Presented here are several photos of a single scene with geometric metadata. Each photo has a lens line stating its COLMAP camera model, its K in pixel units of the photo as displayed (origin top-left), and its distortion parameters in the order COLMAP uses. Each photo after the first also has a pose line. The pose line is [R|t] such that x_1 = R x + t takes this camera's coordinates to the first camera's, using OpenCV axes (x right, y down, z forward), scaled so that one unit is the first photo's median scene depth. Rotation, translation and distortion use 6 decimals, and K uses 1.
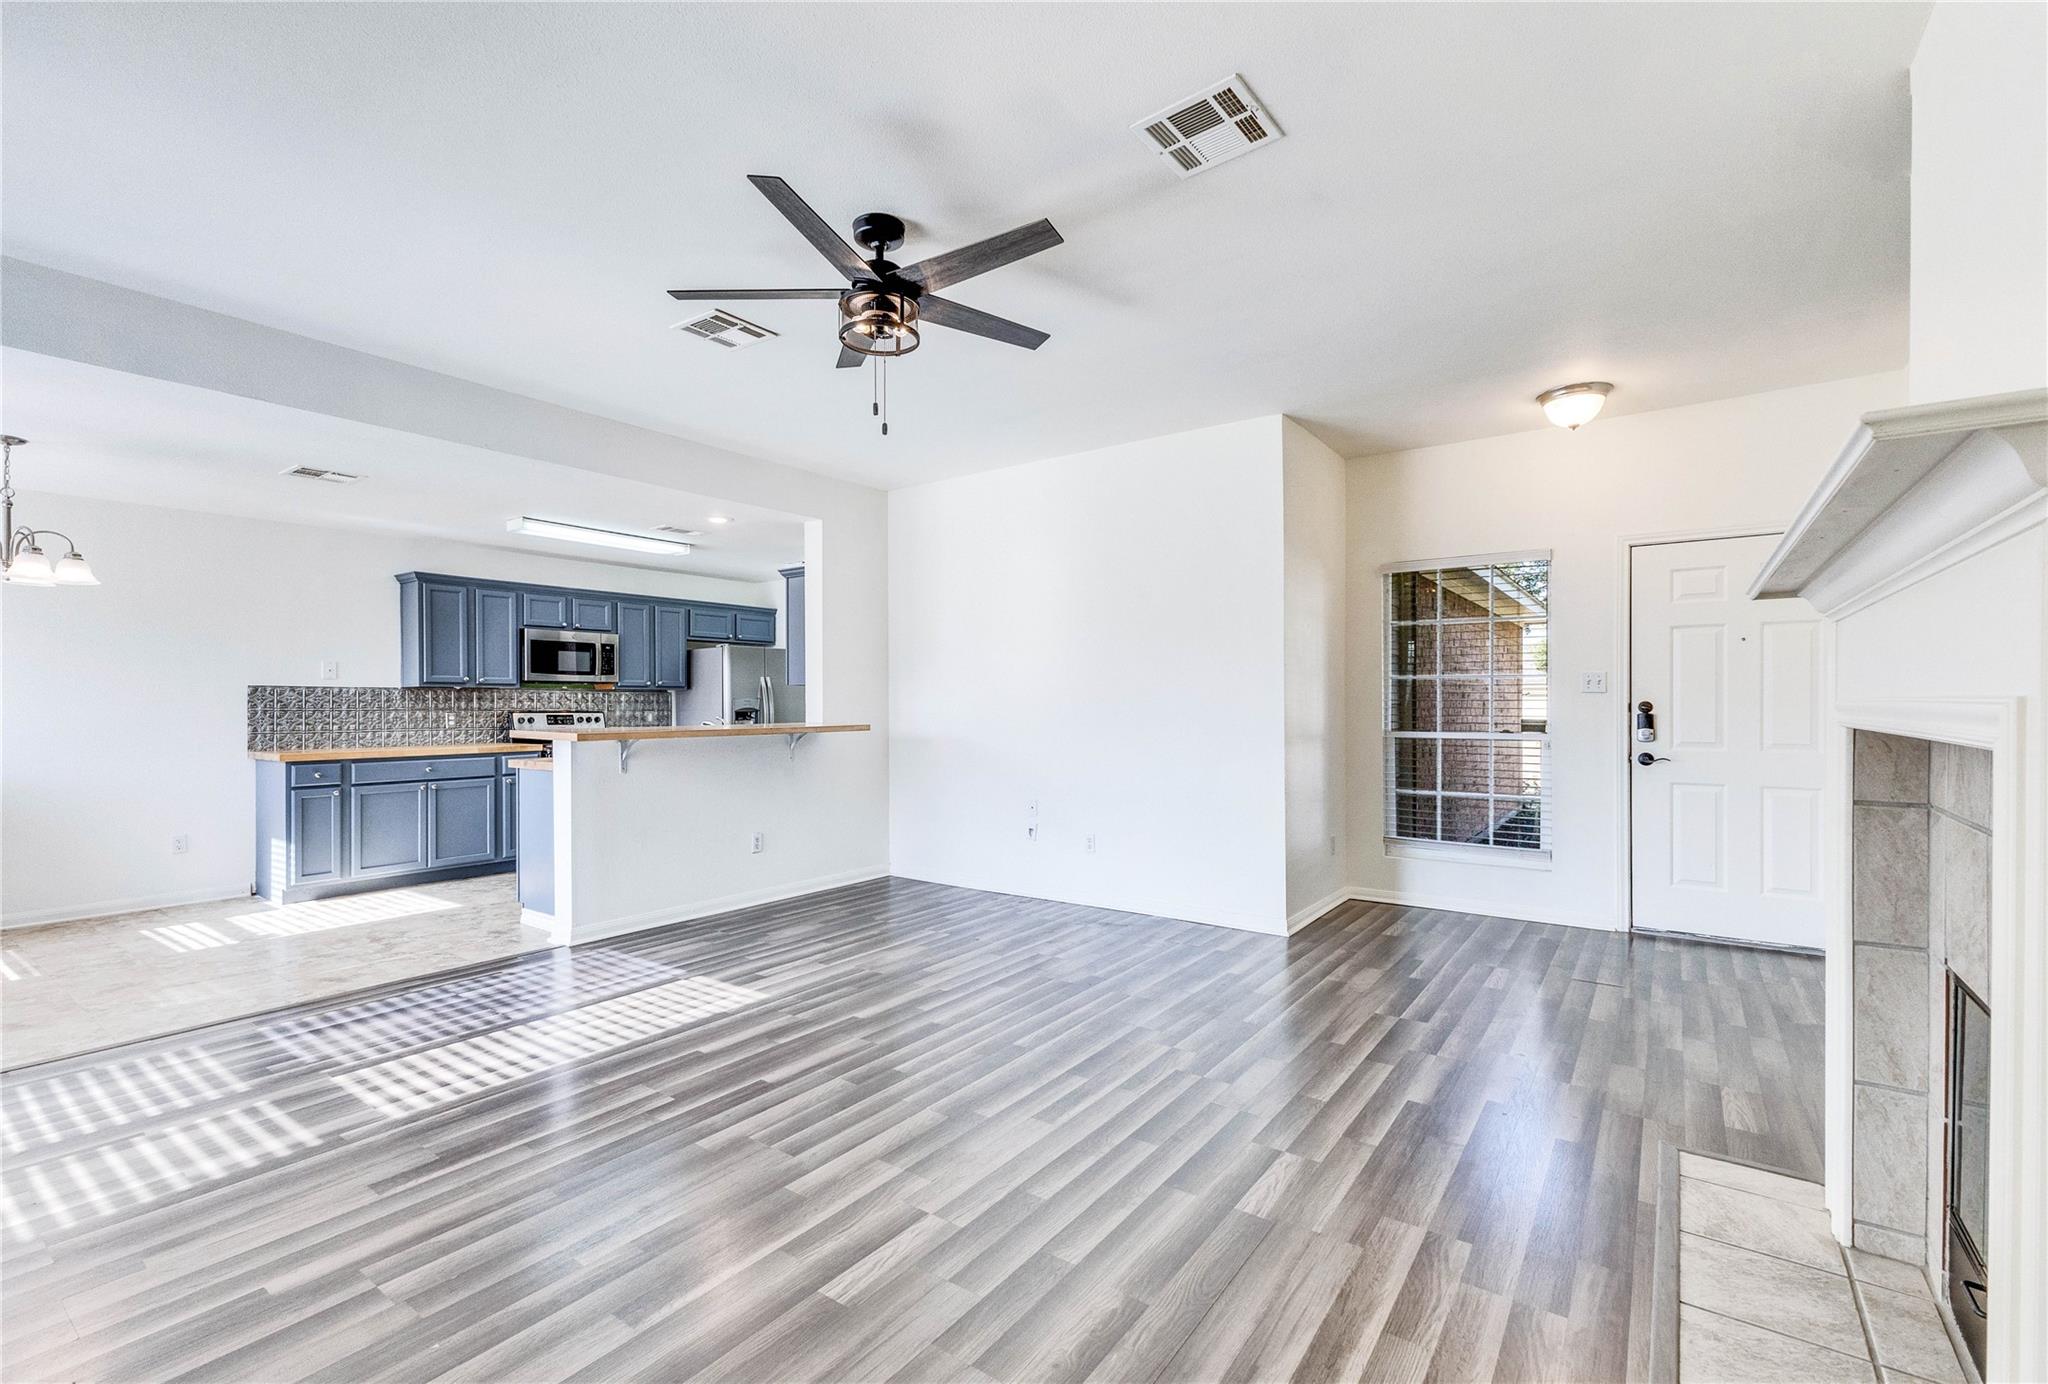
lens RADIAL K [[900.7, 0, 1009.9], [0, 900.7, 706.9], [0, 0, 1]] dist [0.012728, -0.000082]
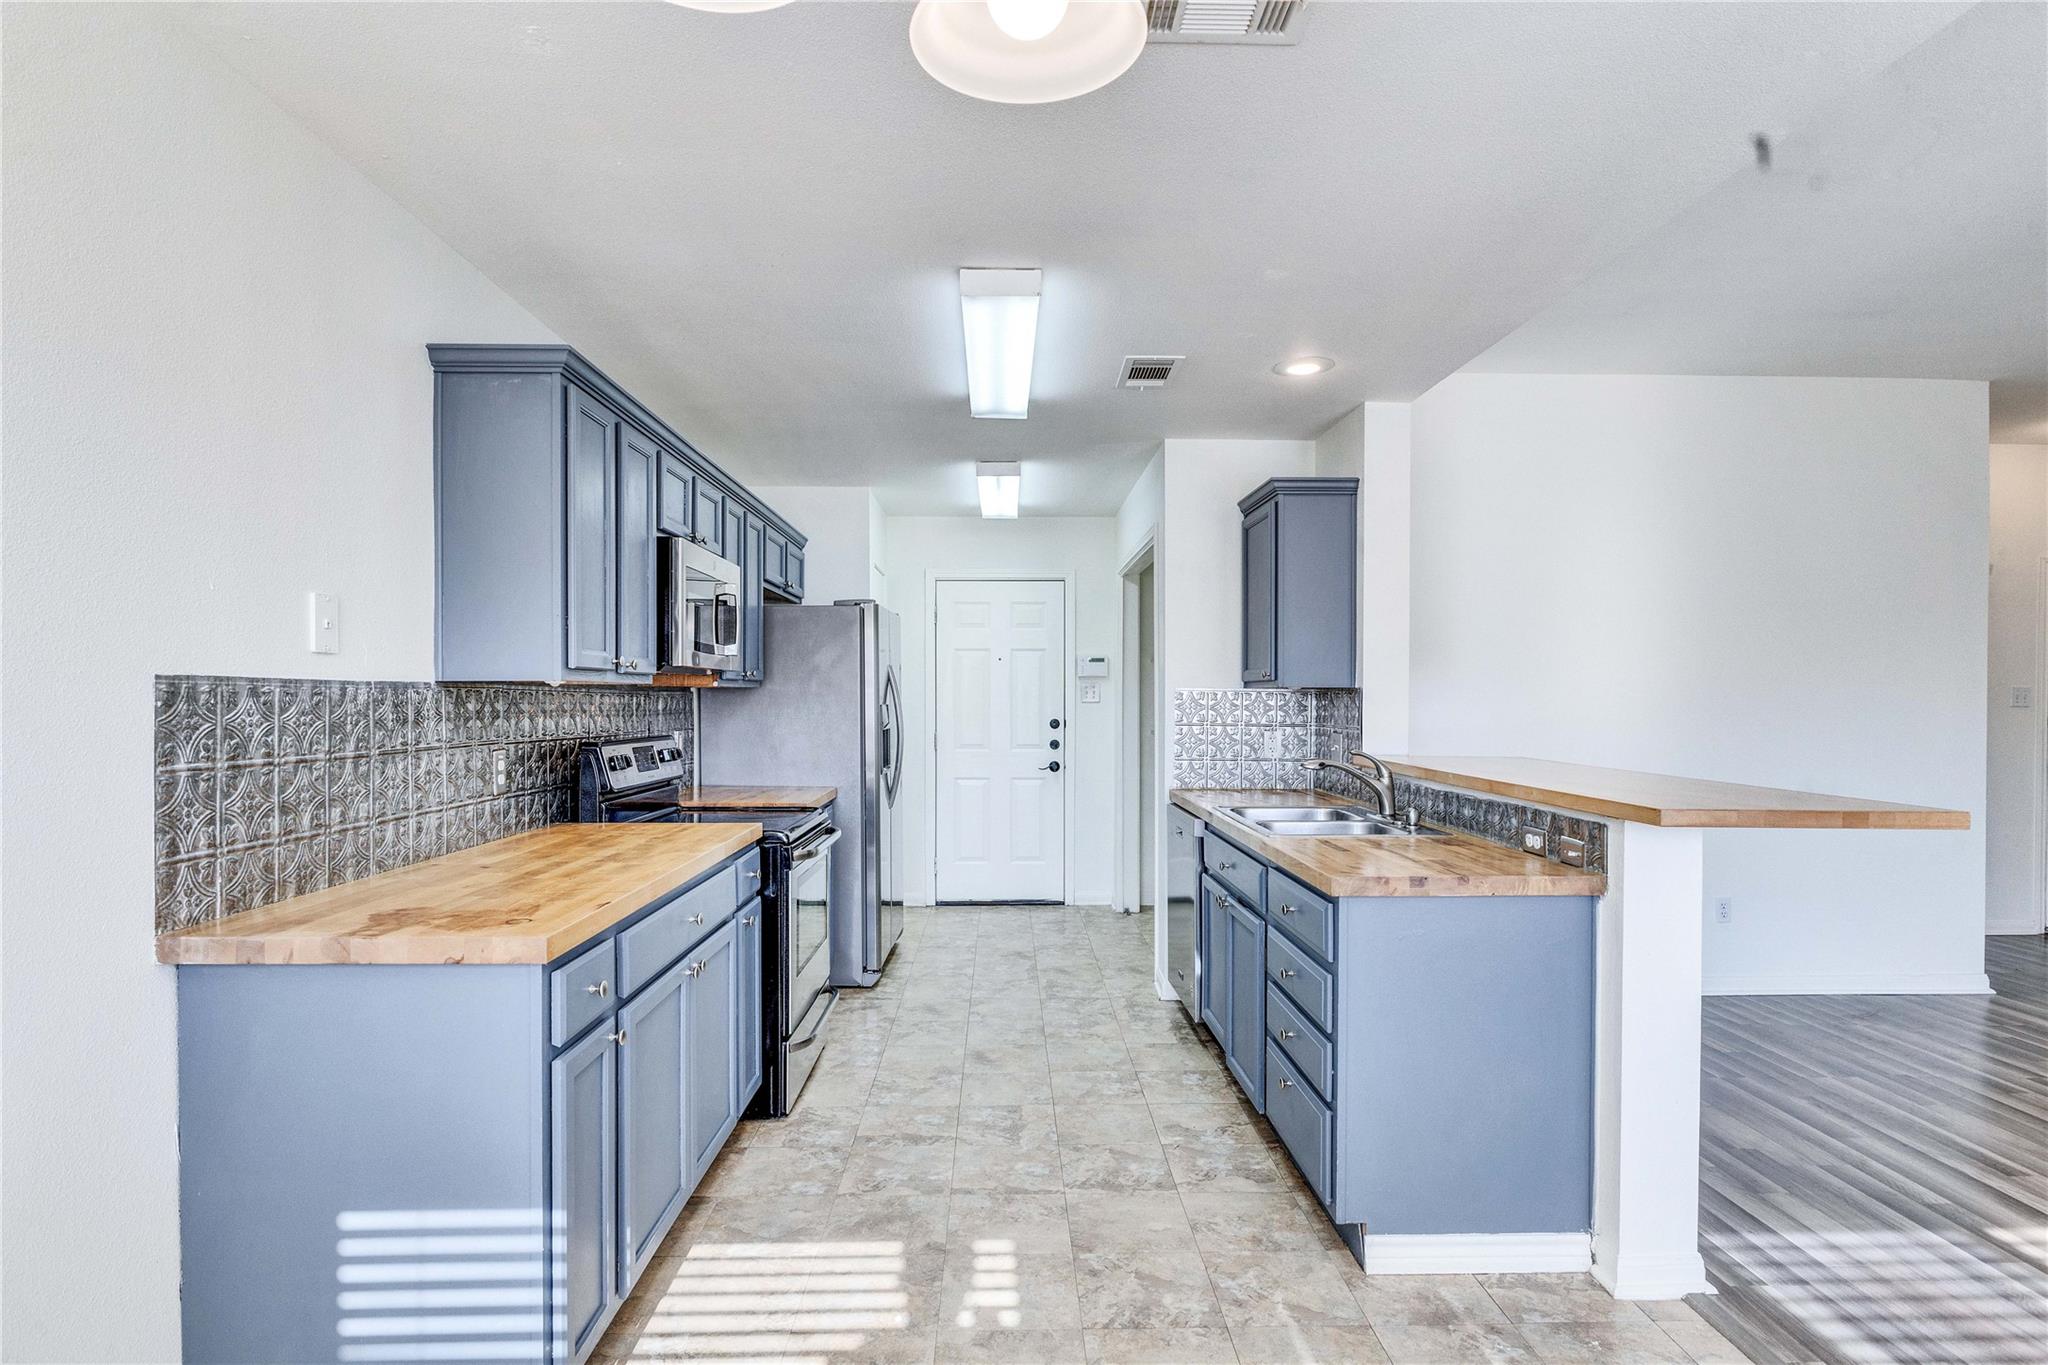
lens RADIAL K [[1070.6, 0, 1031.5], [0, 1070.6, 693.6], [0, 0, 1]] dist [-0.006877, -0.000349]
pose [[0.786456, 0.005254, 0.617624, -0.812405], [-0.003157, 0.999985, -0.004486, -0.017324], [-0.617638, 0.001578, 0.786461, 0.604948]]
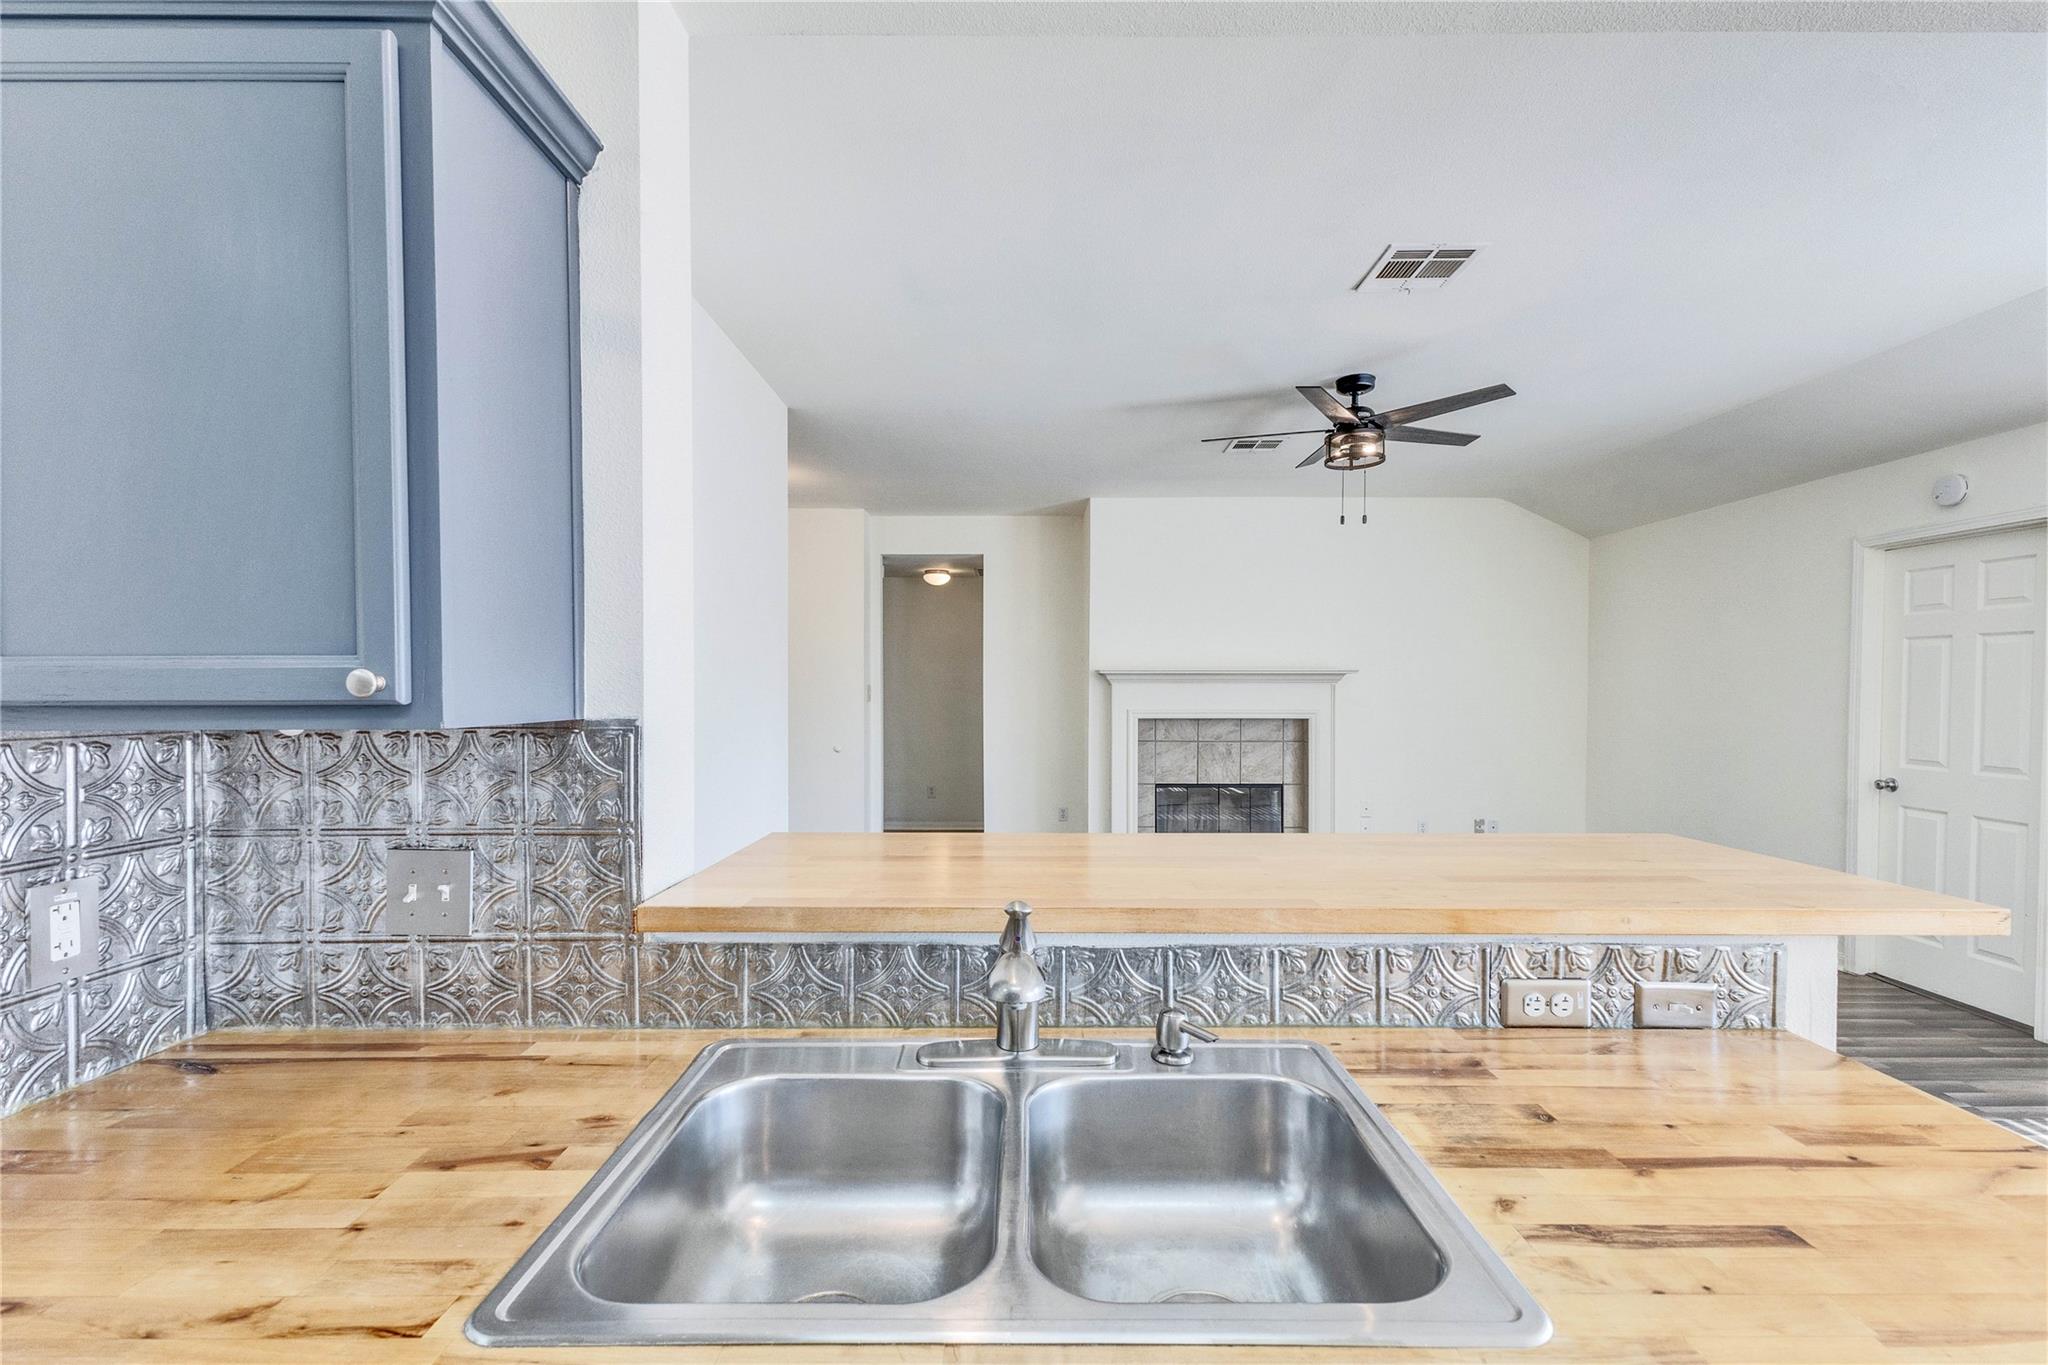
lens RADIAL K [[881.5, 0, 1024.0], [0, 881.5, 682.5], [0, 0, 1]] dist [0.011182, 0.000385]
pose [[-0.590441, 0.006539, 0.807054, -0.450714], [0.006390, 0.999974, -0.003427, -0.031830], [-0.807055, 0.003134, -0.590468, 1.058589]]
